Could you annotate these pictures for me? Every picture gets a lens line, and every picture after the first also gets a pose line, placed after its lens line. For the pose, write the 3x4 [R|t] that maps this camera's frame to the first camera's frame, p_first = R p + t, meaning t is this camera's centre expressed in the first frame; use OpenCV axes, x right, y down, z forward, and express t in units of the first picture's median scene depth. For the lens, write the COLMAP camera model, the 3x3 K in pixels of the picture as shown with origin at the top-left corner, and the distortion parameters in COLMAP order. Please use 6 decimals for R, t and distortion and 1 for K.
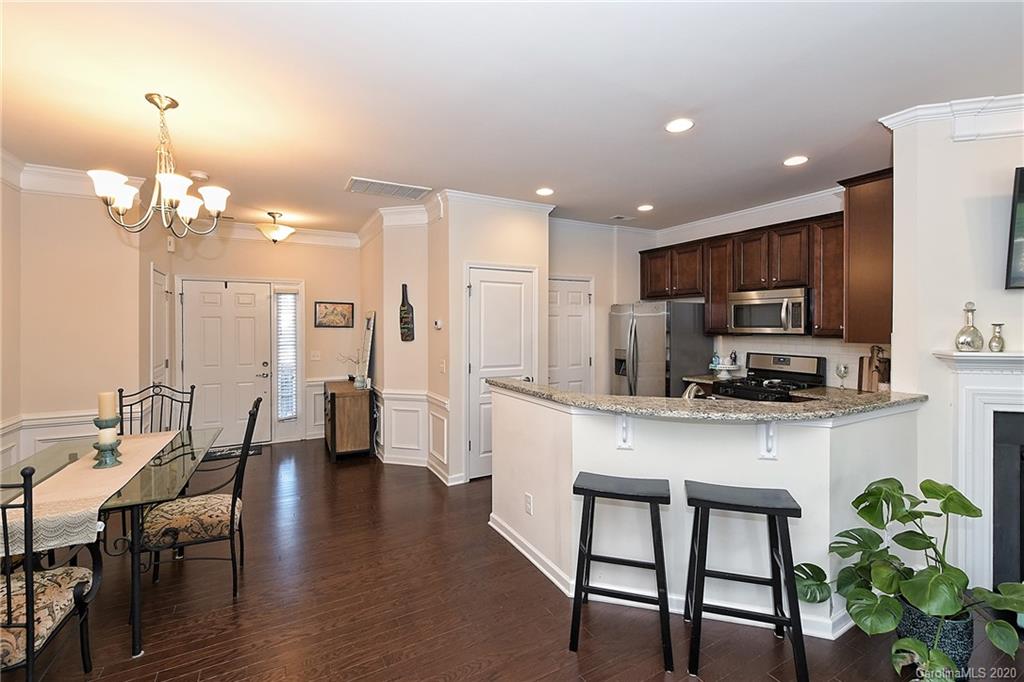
lens RADIAL K [[449.0, 0, 519.2], [0, 449.0, 327.7], [0, 0, 1]] dist [0.001488, -0.000519]
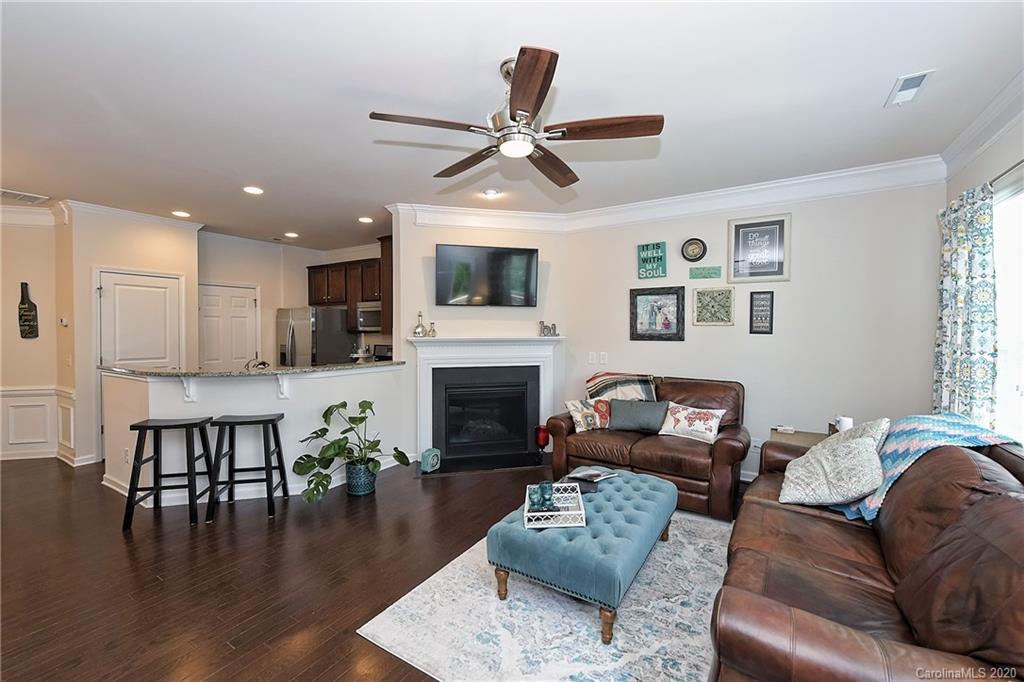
lens RADIAL K [[422.6, 0, 520.8], [0, 422.6, 335.4], [0, 0, 1]] dist [0.002304, -0.002003]
pose [[0.869409, -0.003690, 0.494079, 0.281219], [0.000634, 0.999980, 0.006352, 0.020230], [-0.494092, -0.005209, 0.869394, -0.445283]]
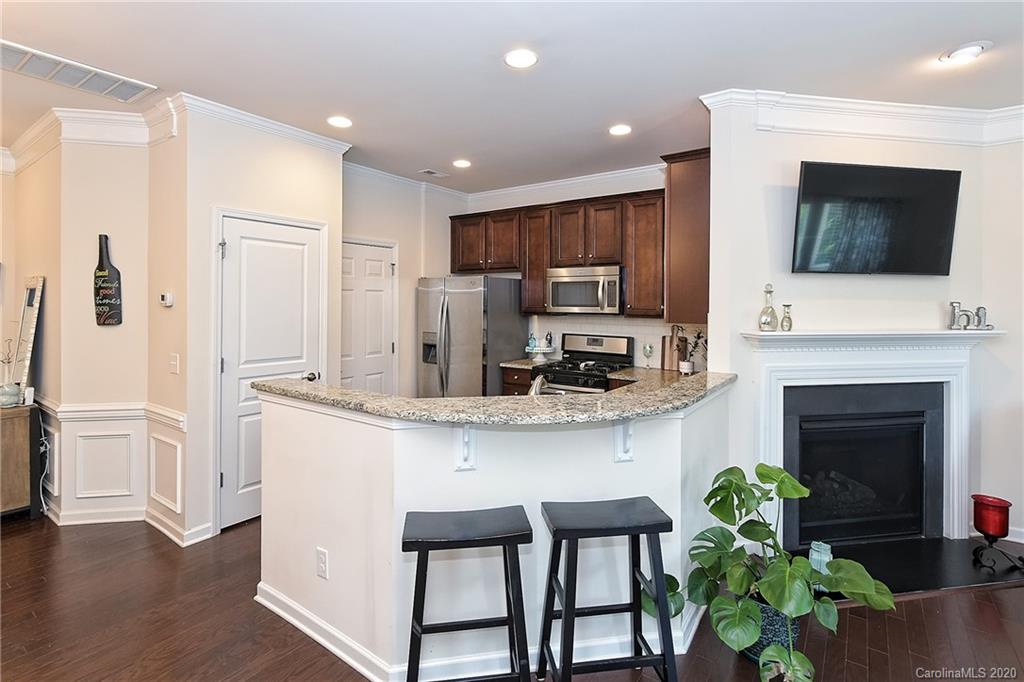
lens RADIAL K [[491.8, 0, 511.3], [0, 491.8, 307.1], [0, 0, 1]] dist [-0.008536, 0.000040]
pose [[0.906885, 0.004791, 0.421350, -0.021657], [-0.006399, 0.999977, 0.002403, -0.000990], [-0.421329, -0.004876, 0.906895, 0.125579]]
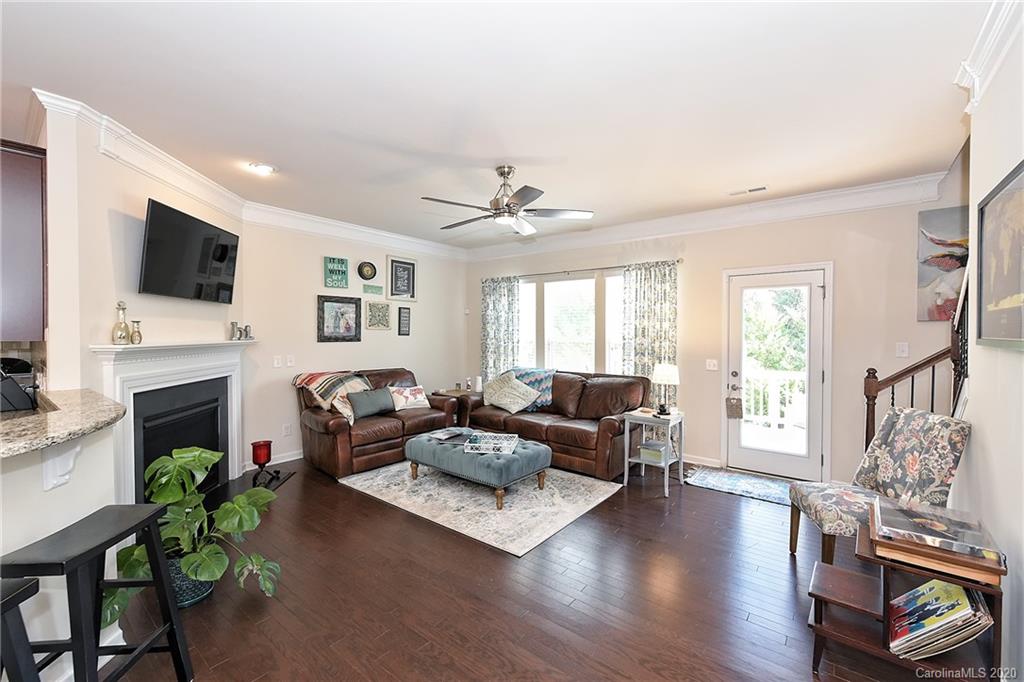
lens RADIAL K [[422.6, 0, 510.1], [0, 422.6, 337.6], [0, 0, 1]] dist [0.002304, -0.002003]
pose [[-0.376568, -0.008468, 0.926350, -0.219338], [0.004549, 0.999929, 0.010989, 0.016740], [-0.926378, 0.008352, -0.376503, 0.289460]]
